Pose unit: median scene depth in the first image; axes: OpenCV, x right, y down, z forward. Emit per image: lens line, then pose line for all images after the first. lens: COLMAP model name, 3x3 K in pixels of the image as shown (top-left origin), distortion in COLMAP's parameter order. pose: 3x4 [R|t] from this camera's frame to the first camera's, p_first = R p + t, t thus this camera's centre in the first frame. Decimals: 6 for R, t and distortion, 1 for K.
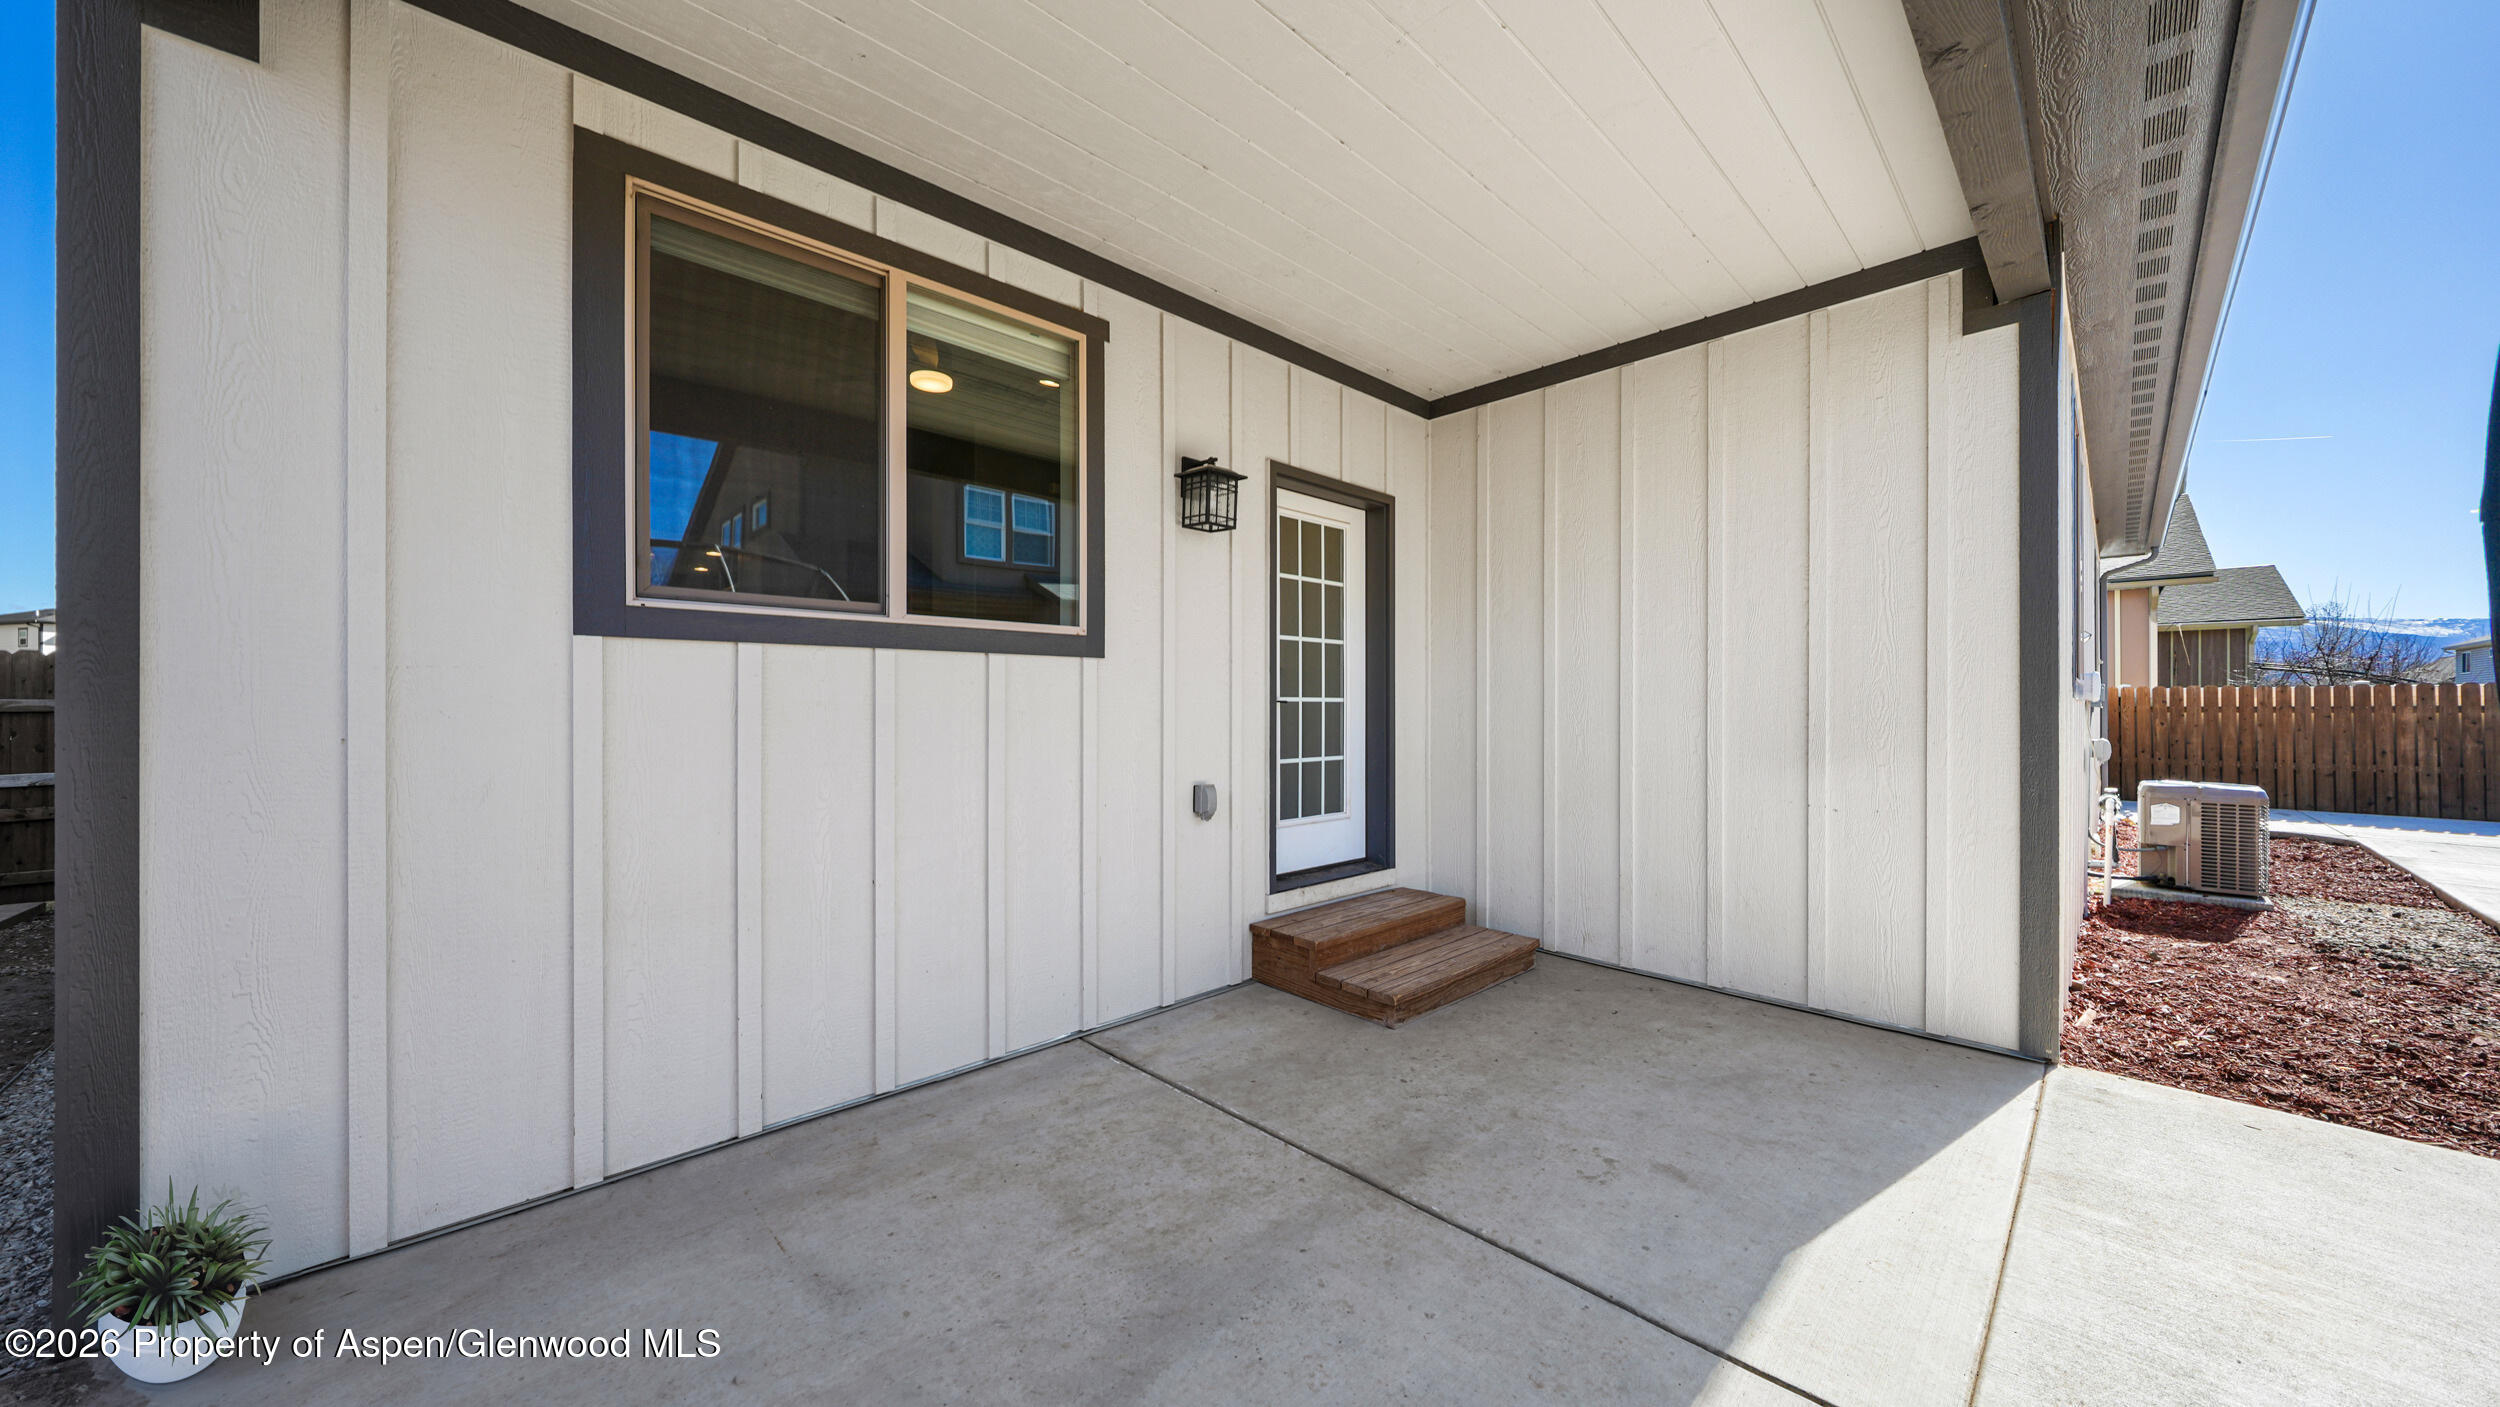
lens RADIAL K [[868.8, 0, 1249.5], [0, 868.8, 710.5], [0, 0, 1]] dist [-0.001856, -0.000204]
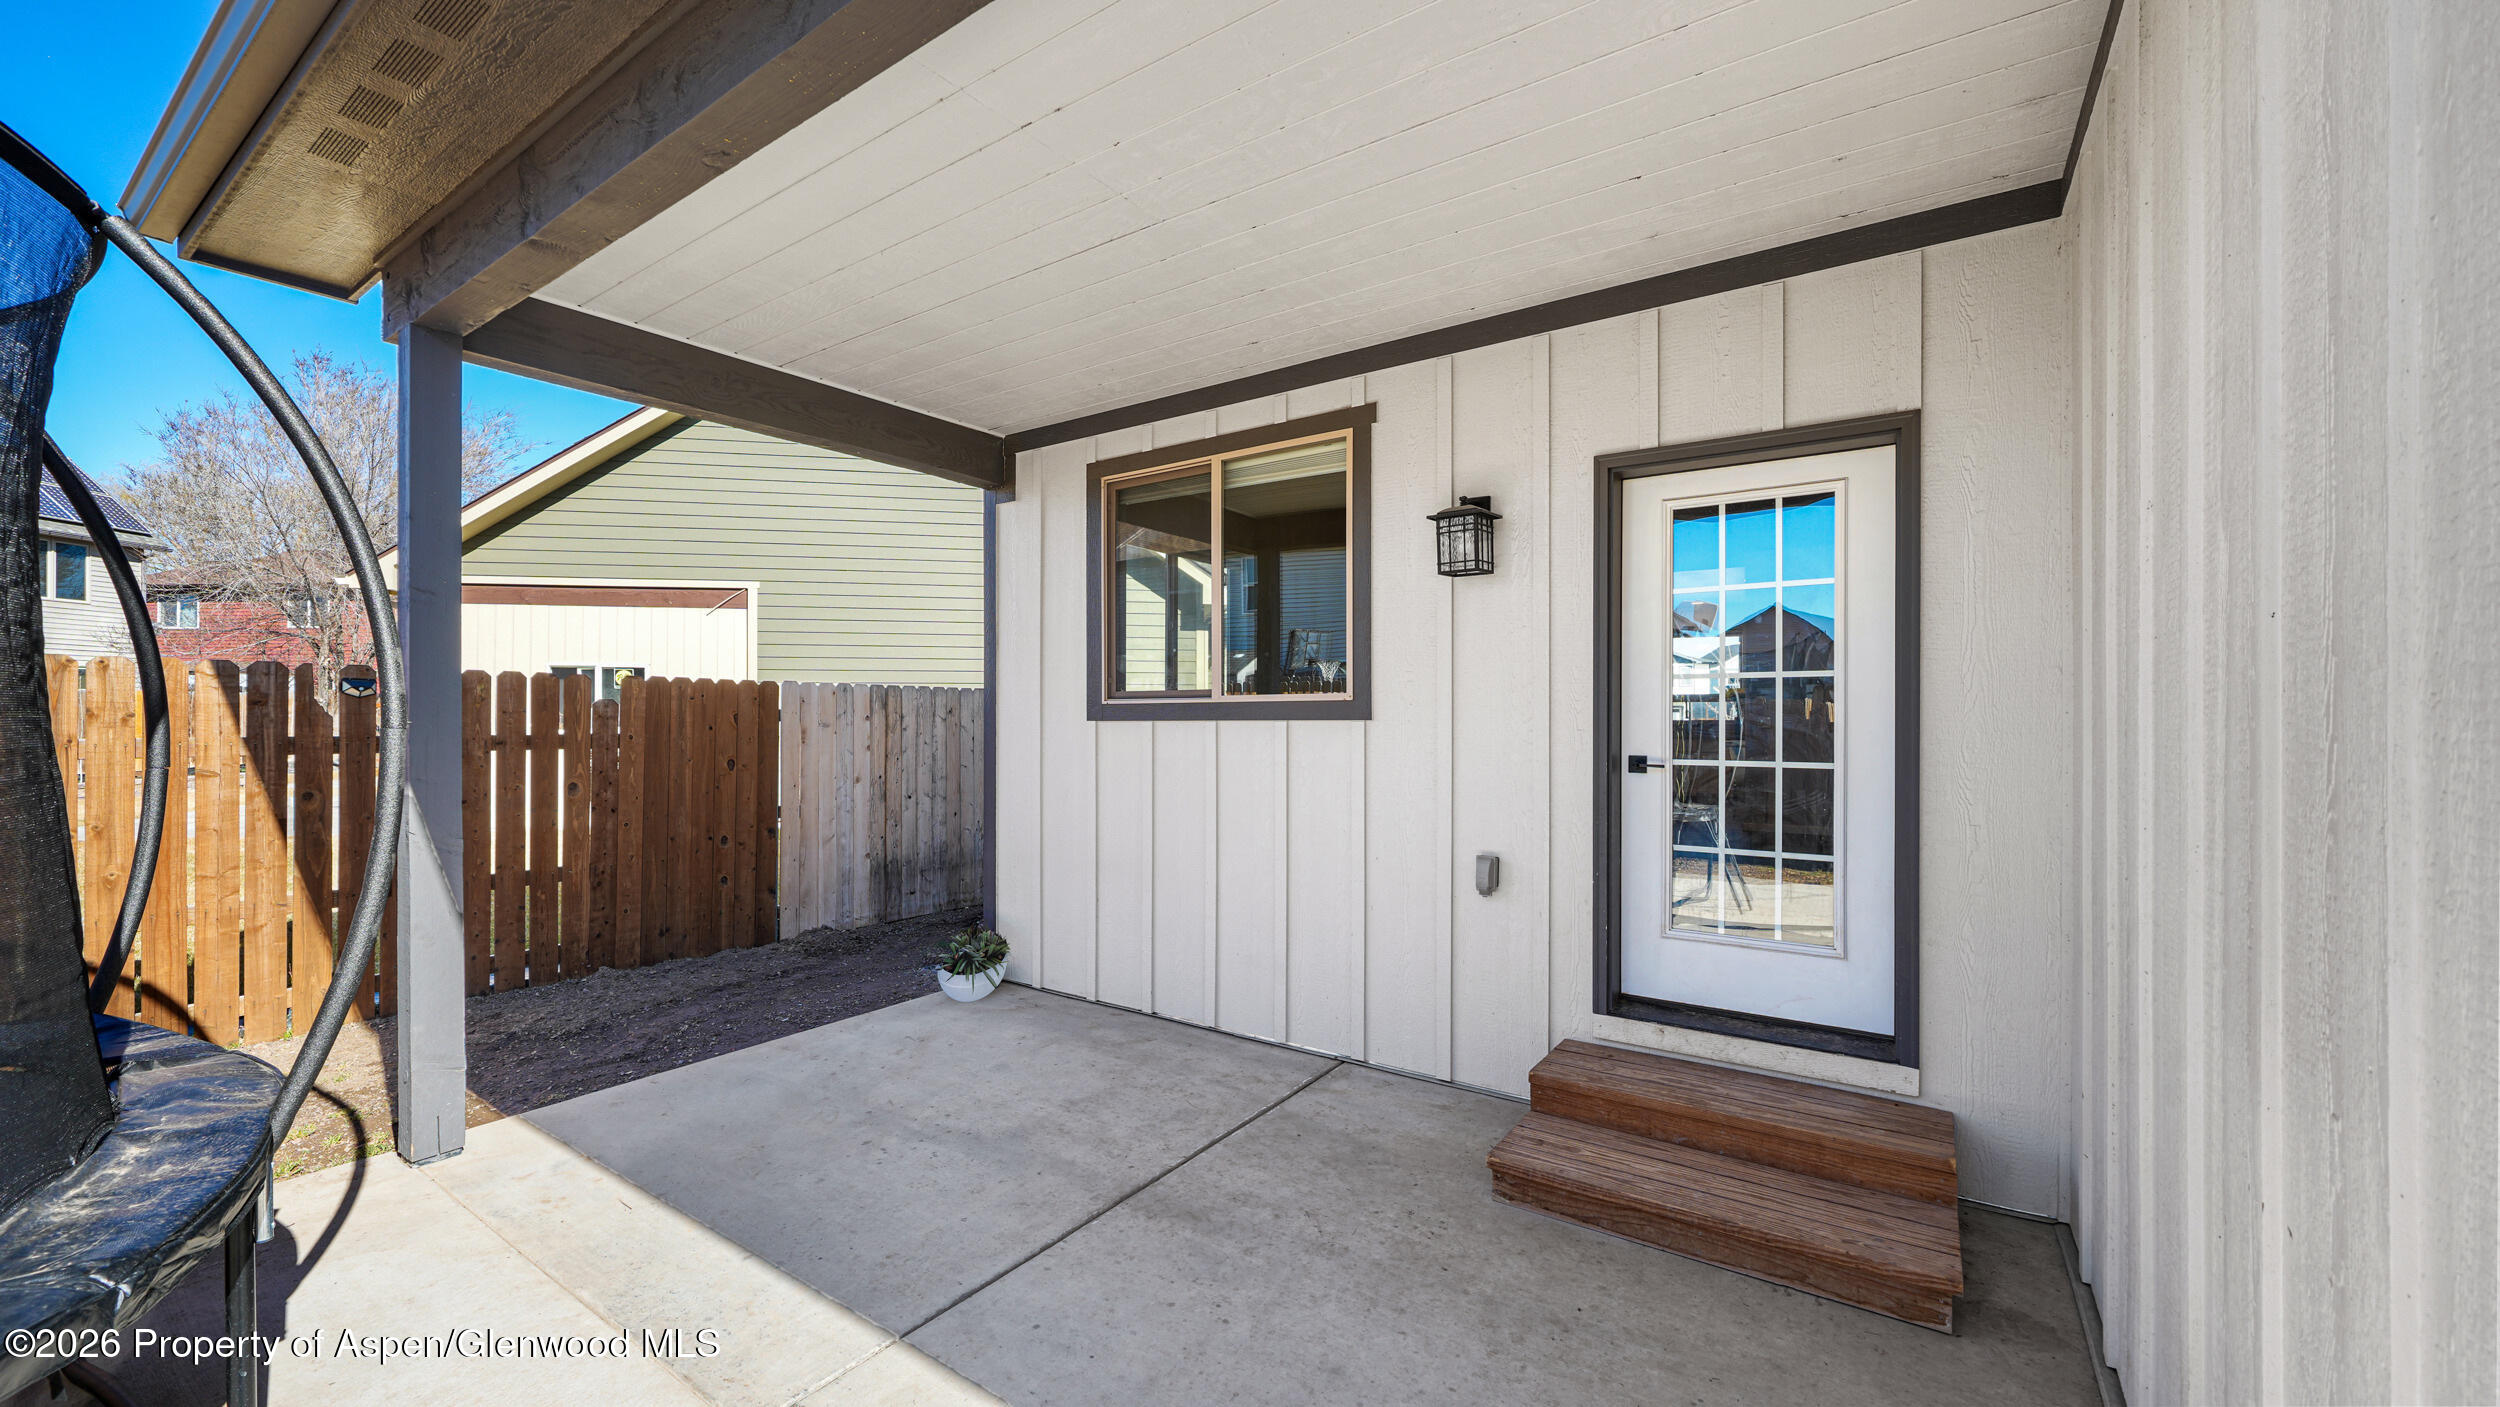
lens RADIAL K [[982.3, 0, 1217.6], [0, 982.3, 720.1], [0, 0, 1]] dist [-0.000156, -0.000090]
pose [[0.165344, 0.005068, -0.986223, 1.003404], [-0.000815, 0.999987, 0.005002, -0.067261], [0.986236, -0.000023, 0.165346, 0.619641]]
